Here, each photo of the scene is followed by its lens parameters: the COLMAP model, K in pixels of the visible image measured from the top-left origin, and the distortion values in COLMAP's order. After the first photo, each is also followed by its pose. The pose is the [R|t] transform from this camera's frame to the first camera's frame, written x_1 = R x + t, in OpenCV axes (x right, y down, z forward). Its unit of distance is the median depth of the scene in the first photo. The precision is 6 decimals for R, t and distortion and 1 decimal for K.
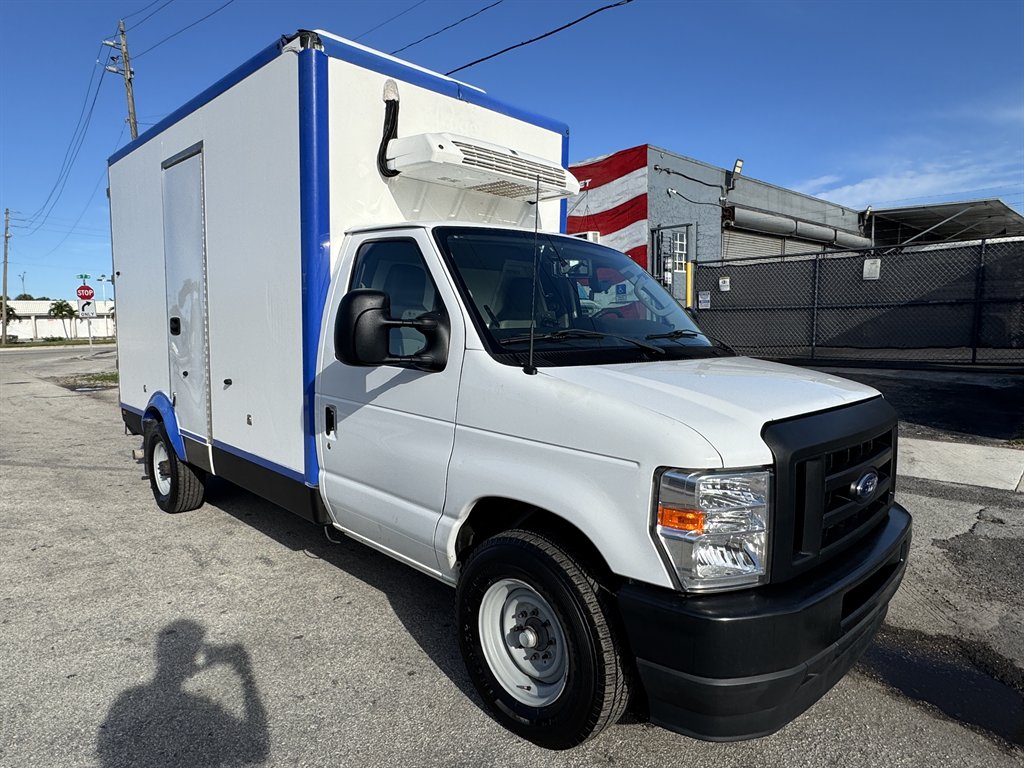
lens RADIAL K [[640.9, 0, 500.4], [0, 640.9, 362.7], [0, 0, 1]] dist [-0.014207, 0.002465]
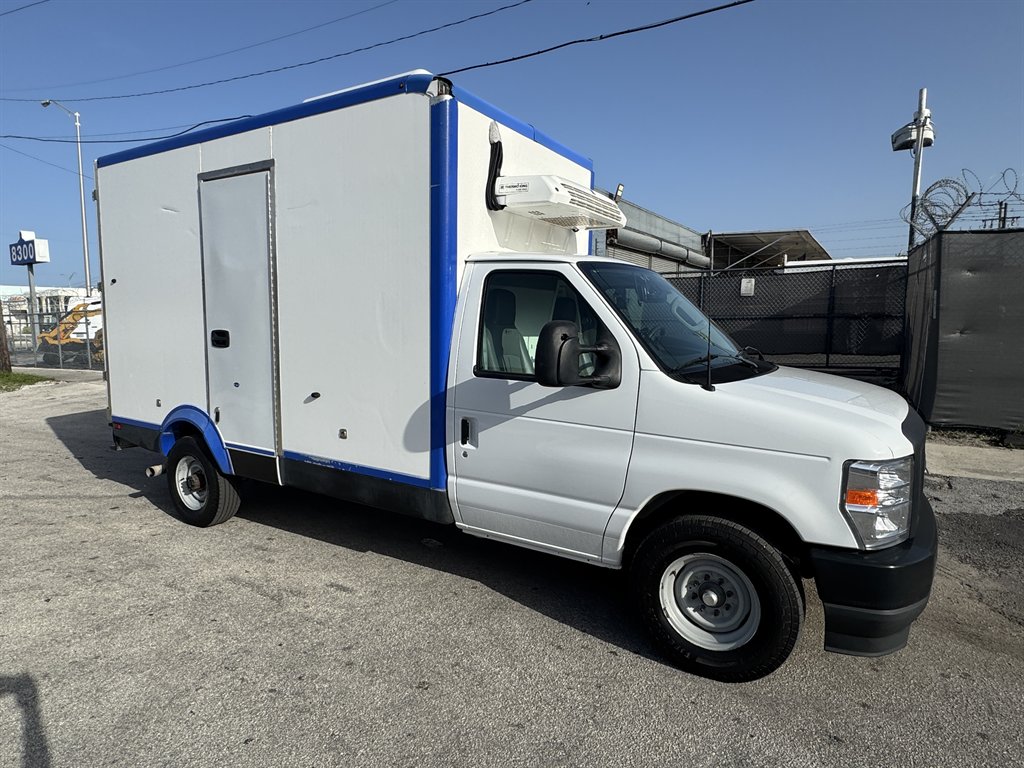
lens RADIAL K [[599.5, 0, 500.7], [0, 599.5, 376.8], [0, 0, 1]] dist [-0.011277, -0.000657]
pose [[0.970570, -0.016276, 0.240269, -0.418546], [0.009477, 0.999522, 0.029423, -0.031428], [-0.240633, -0.026280, 0.970260, -0.022981]]
